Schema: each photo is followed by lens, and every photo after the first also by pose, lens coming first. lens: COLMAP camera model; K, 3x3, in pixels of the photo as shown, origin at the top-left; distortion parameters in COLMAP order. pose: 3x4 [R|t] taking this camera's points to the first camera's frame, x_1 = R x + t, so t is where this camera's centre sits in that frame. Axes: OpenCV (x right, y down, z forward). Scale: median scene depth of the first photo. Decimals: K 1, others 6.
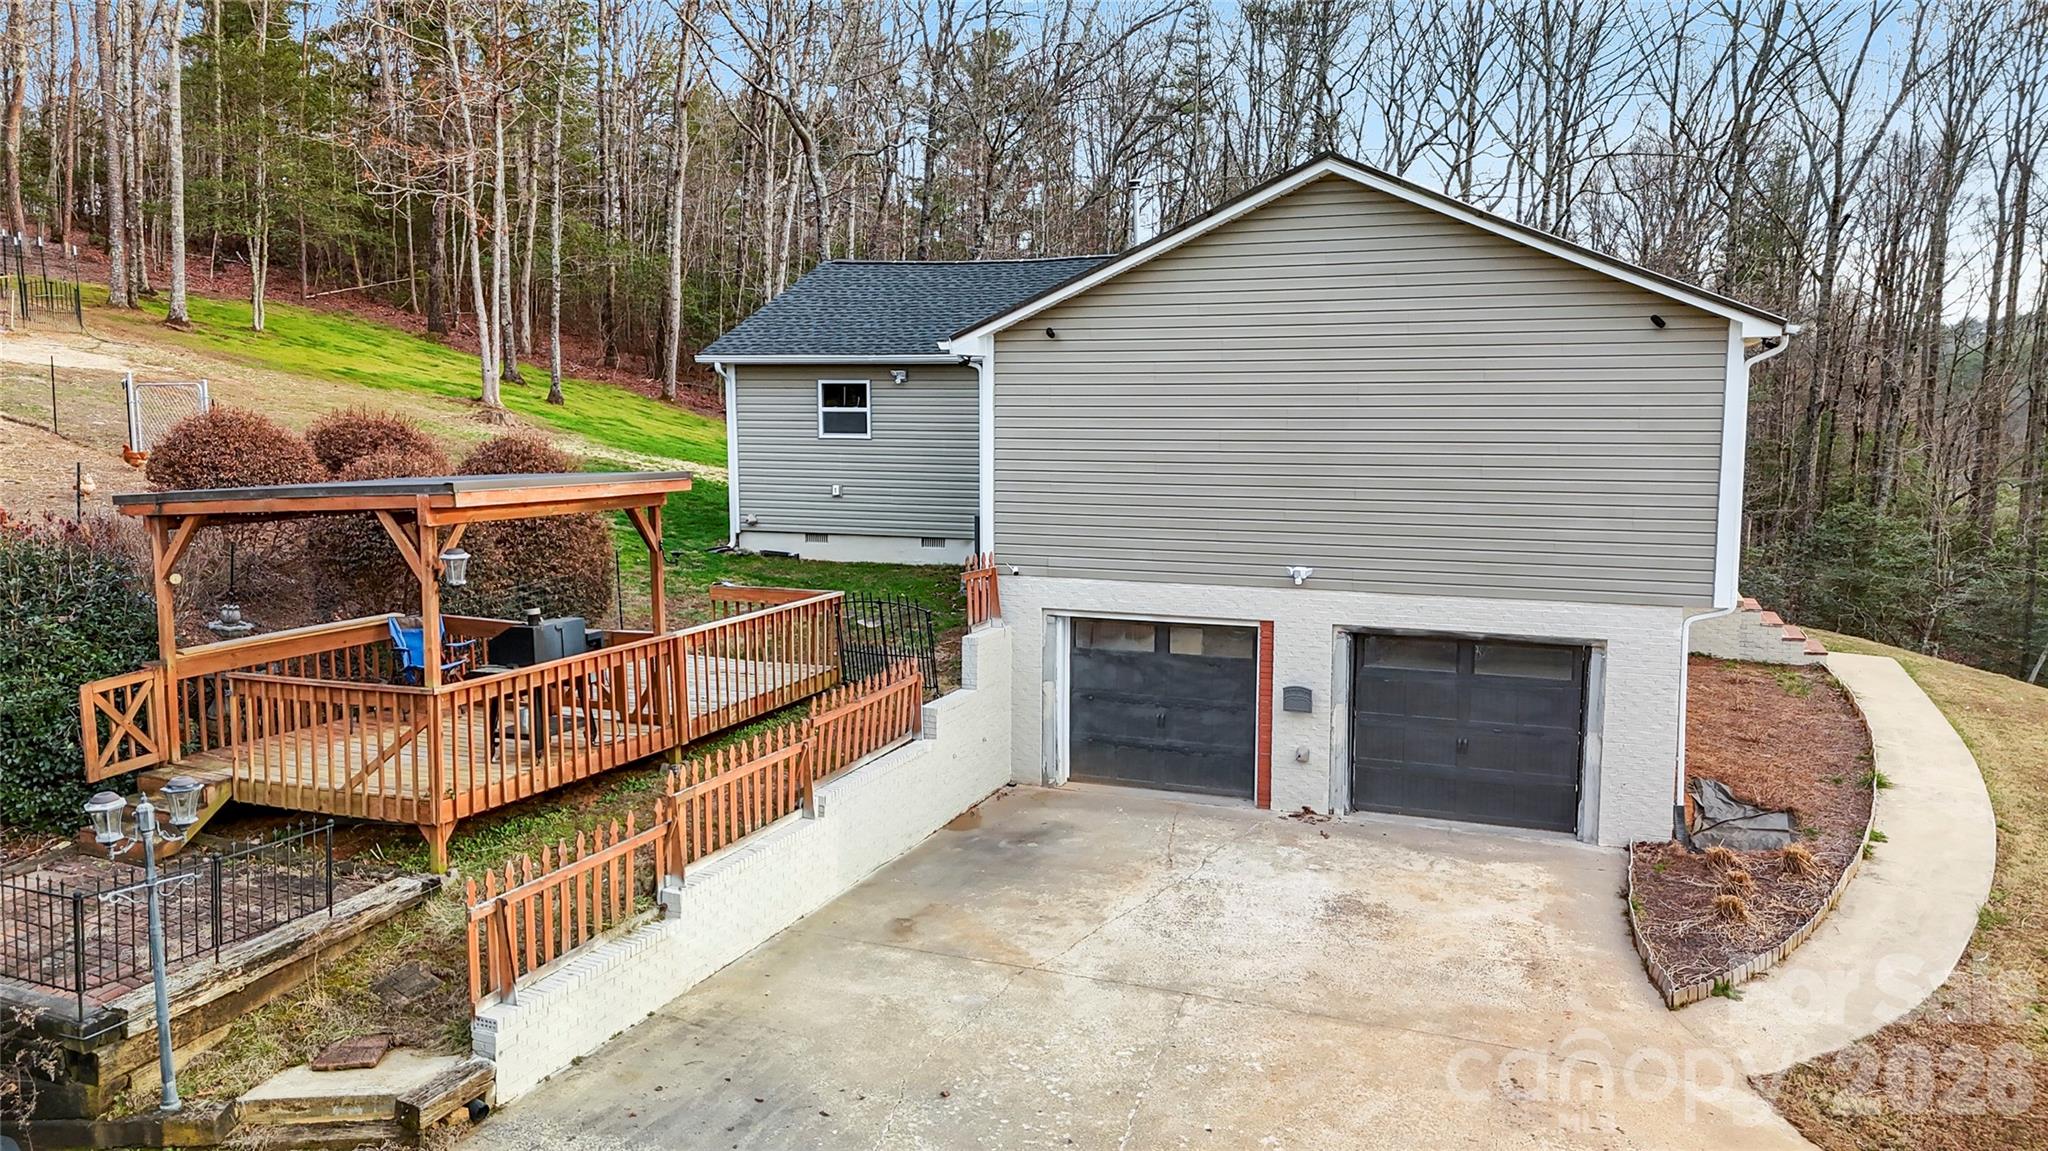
lens RADIAL K [[1402.1, 0, 1024.0], [0, 1402.1, 575.5], [0, 0, 1]] dist [0.007403, 0.002823]
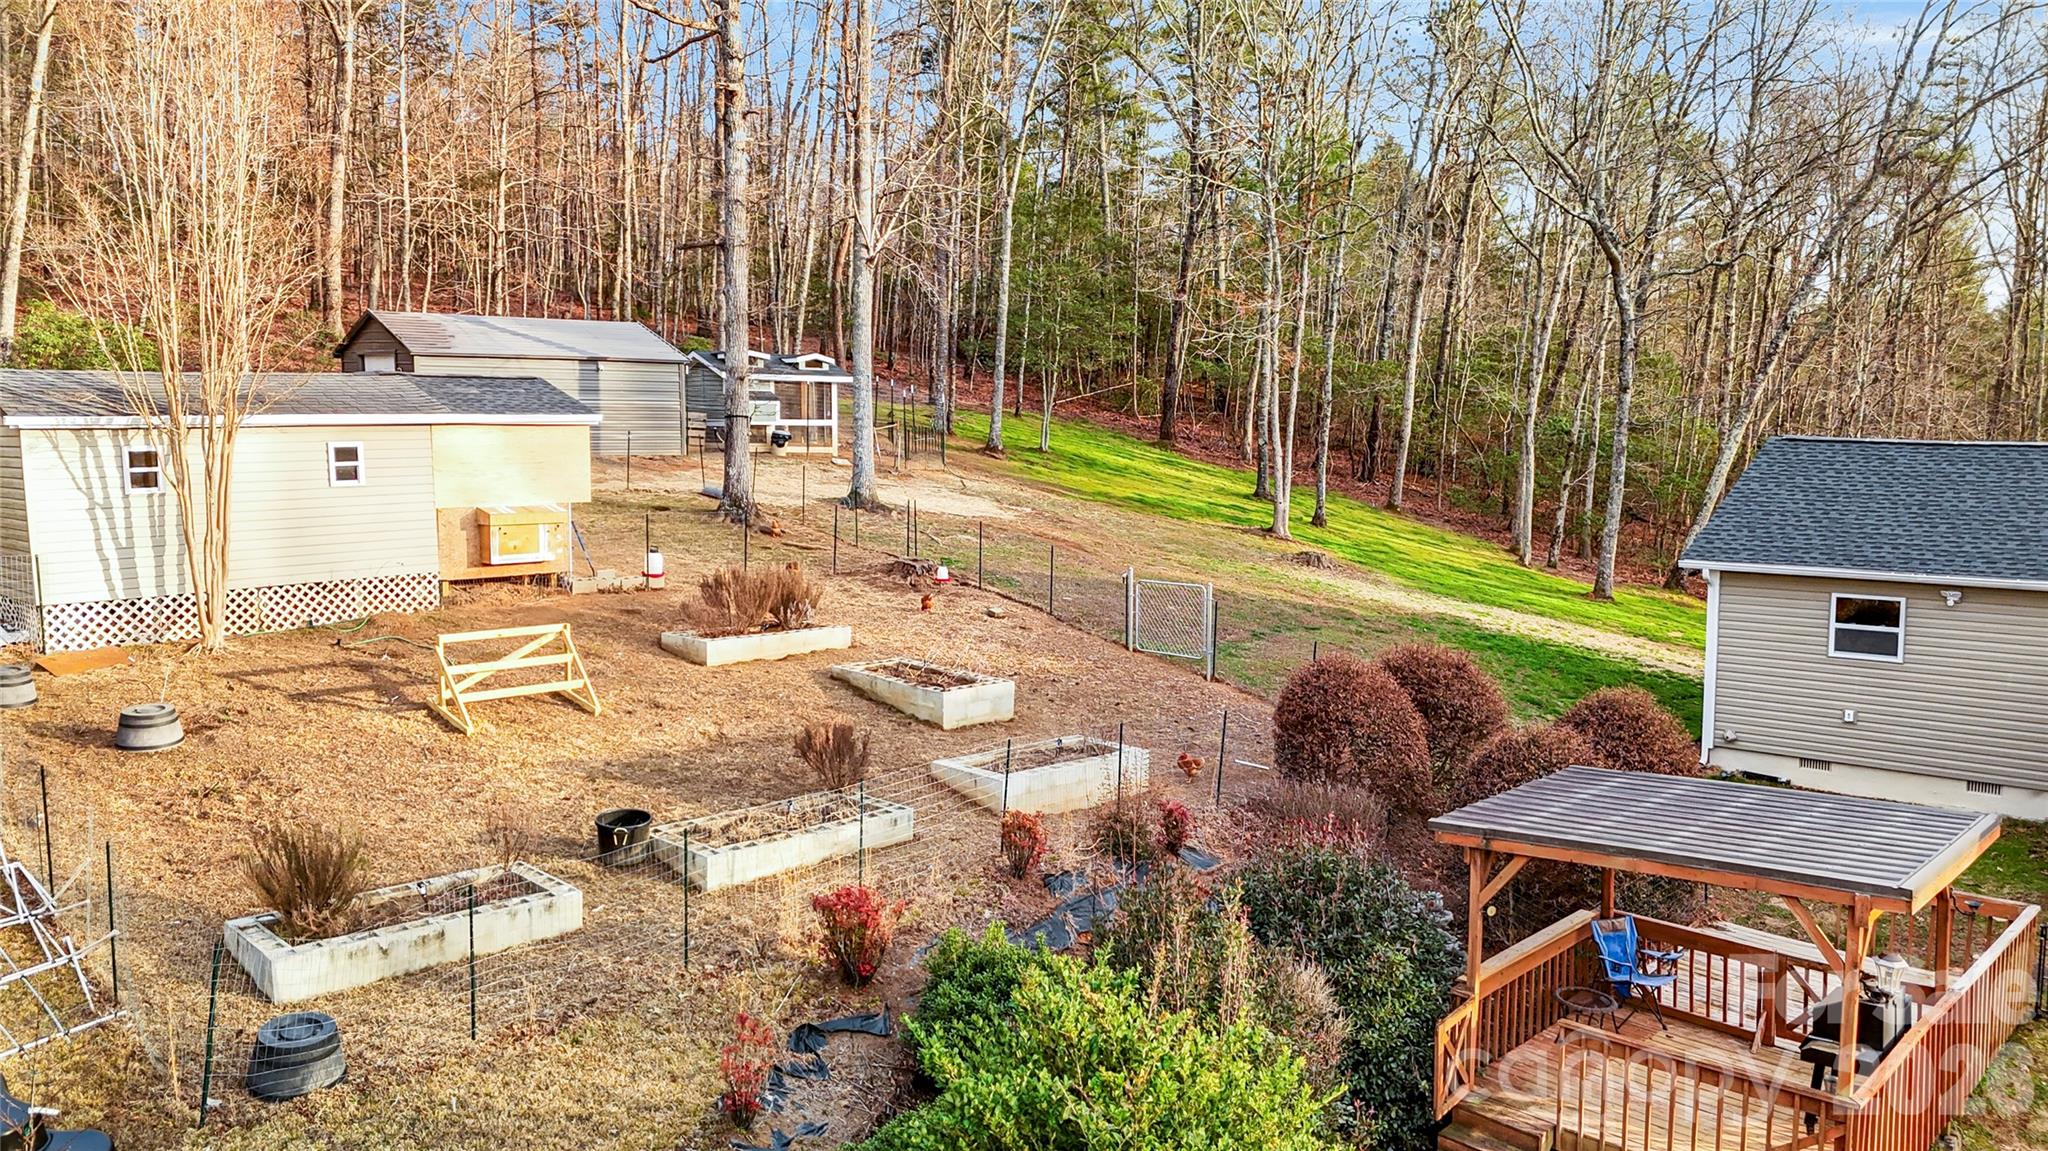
lens RADIAL K [[1402.1, 0, 1024.0], [0, 1402.1, 575.5], [0, 0, 1]] dist [0.007403, 0.002823]
pose [[0.922068, 0.035630, -0.385385, -0.273216], [-0.049022, 0.998485, -0.024976, -0.100685], [0.383911, 0.041922, 0.922418, -0.035032]]
